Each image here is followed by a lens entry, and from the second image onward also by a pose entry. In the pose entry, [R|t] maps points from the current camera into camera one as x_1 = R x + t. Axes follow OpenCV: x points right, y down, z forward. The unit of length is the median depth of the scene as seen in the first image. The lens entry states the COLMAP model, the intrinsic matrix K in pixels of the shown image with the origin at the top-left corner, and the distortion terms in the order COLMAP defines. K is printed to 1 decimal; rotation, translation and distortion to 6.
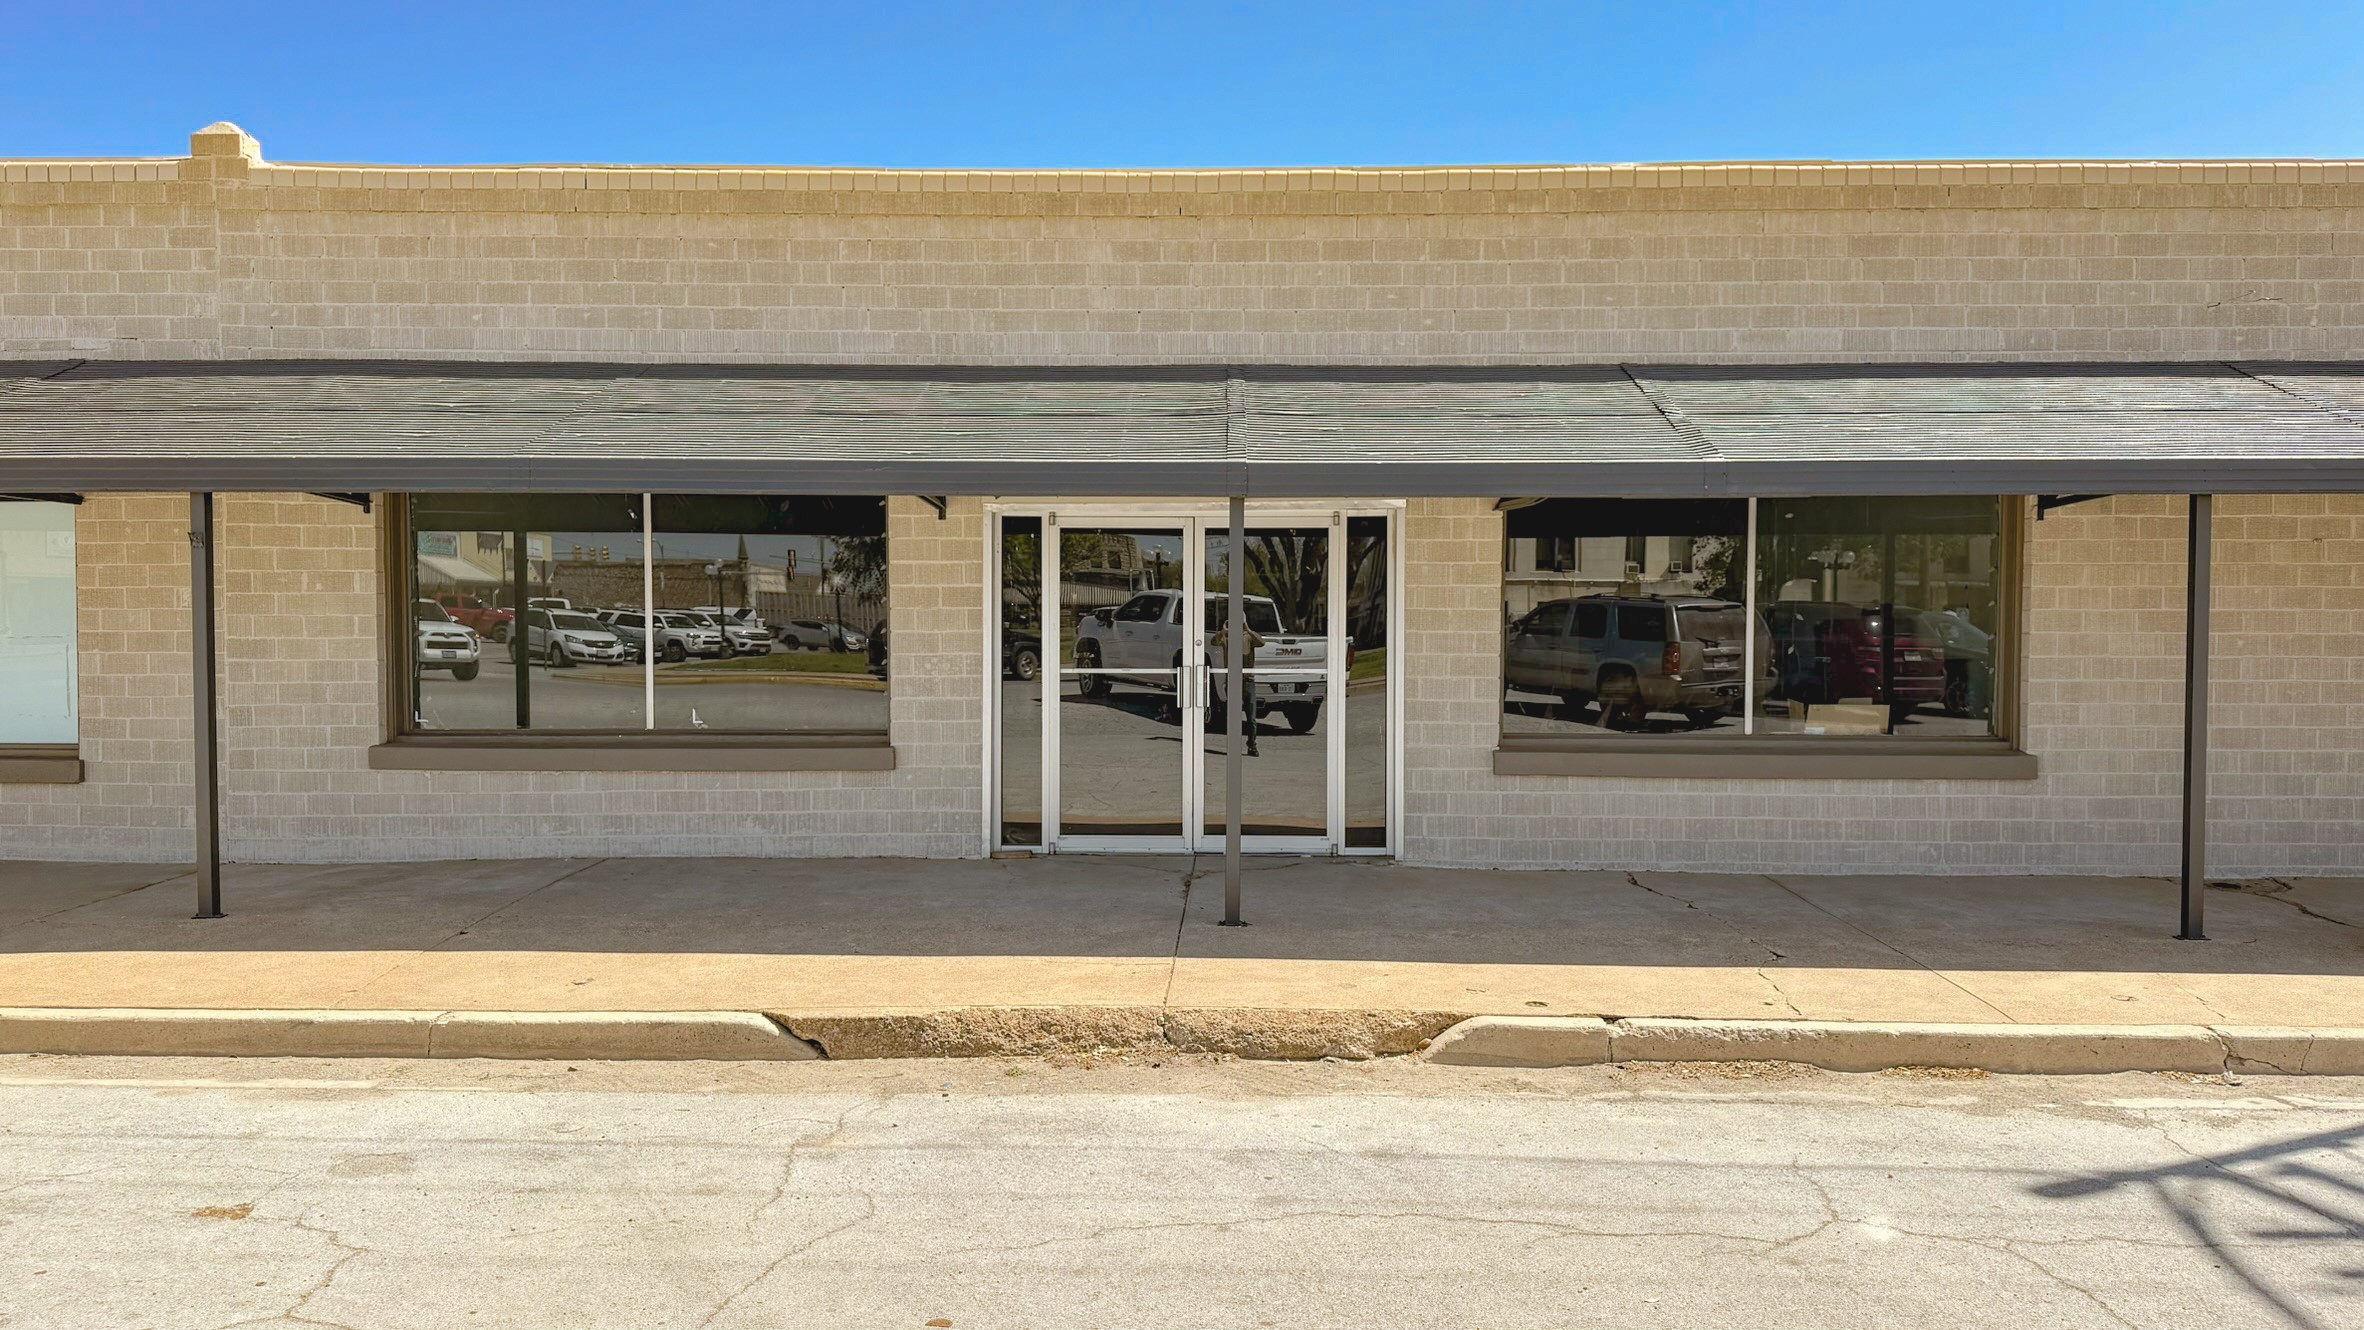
lens RADIAL K [[1669.6, 0, 1179.6], [0, 1669.6, 653.7], [0, 0, 1]] dist [0.053041, -0.060096]
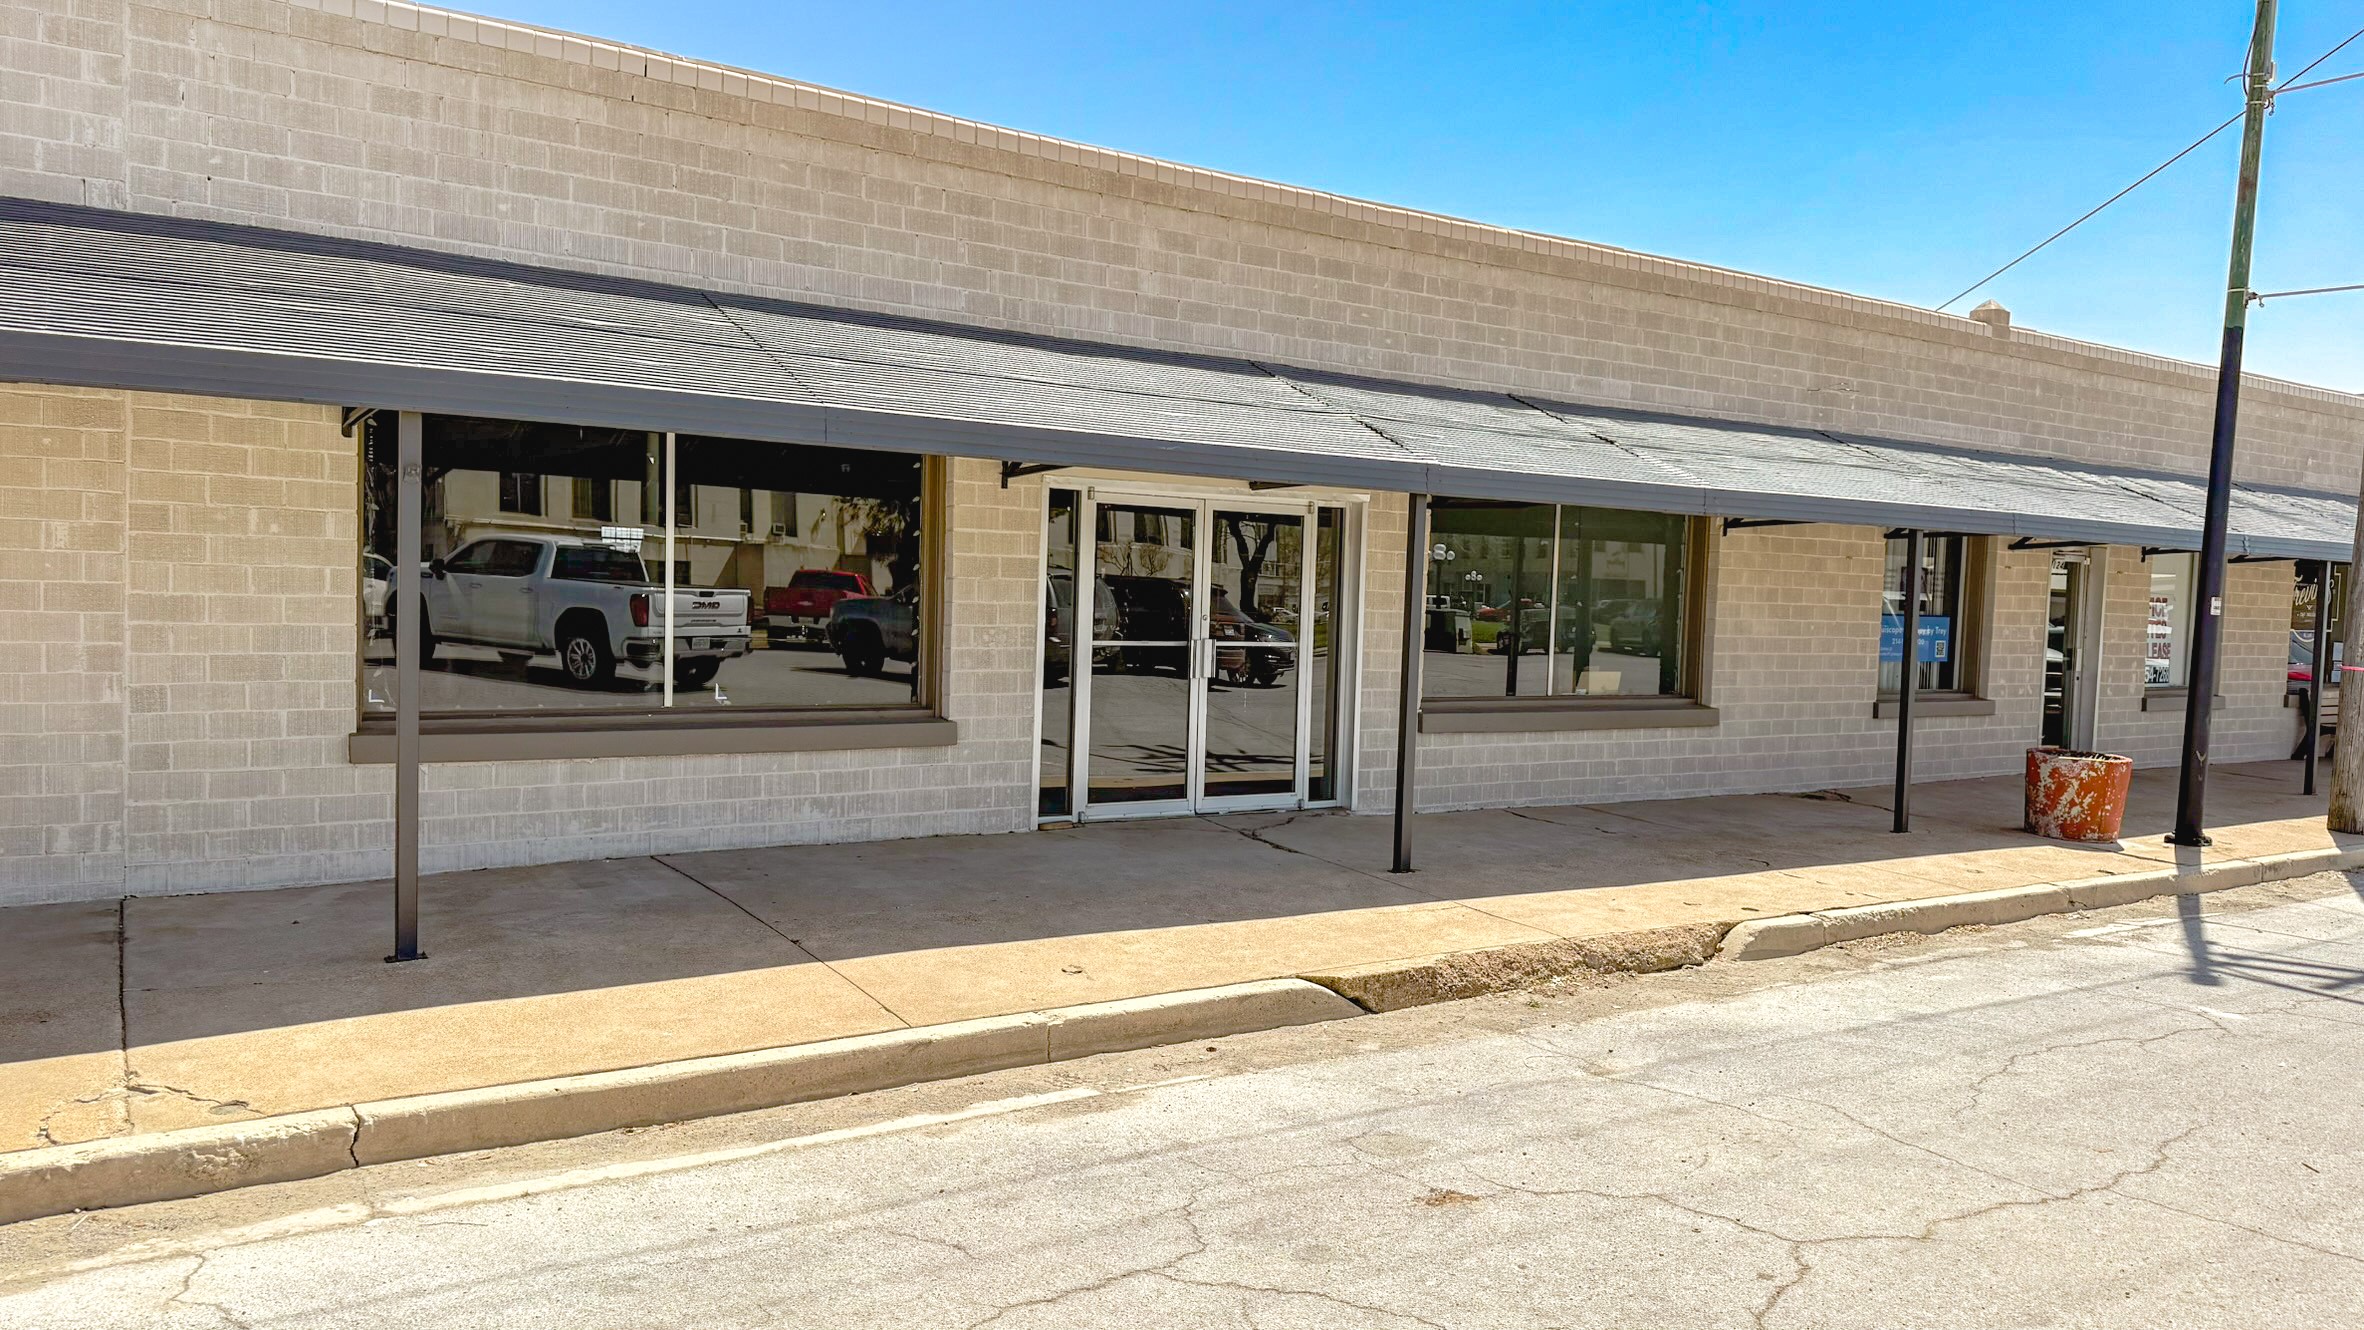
lens RADIAL K [[1669.6, 0, 1169.0], [0, 1669.6, 657.1], [0, 0, 1]] dist [0.053041, -0.060096]
pose [[0.817687, -0.000501, 0.575663, -0.628988], [-0.015858, 0.999600, 0.023396, -0.005749], [-0.575444, -0.028260, 0.817353, 0.140617]]
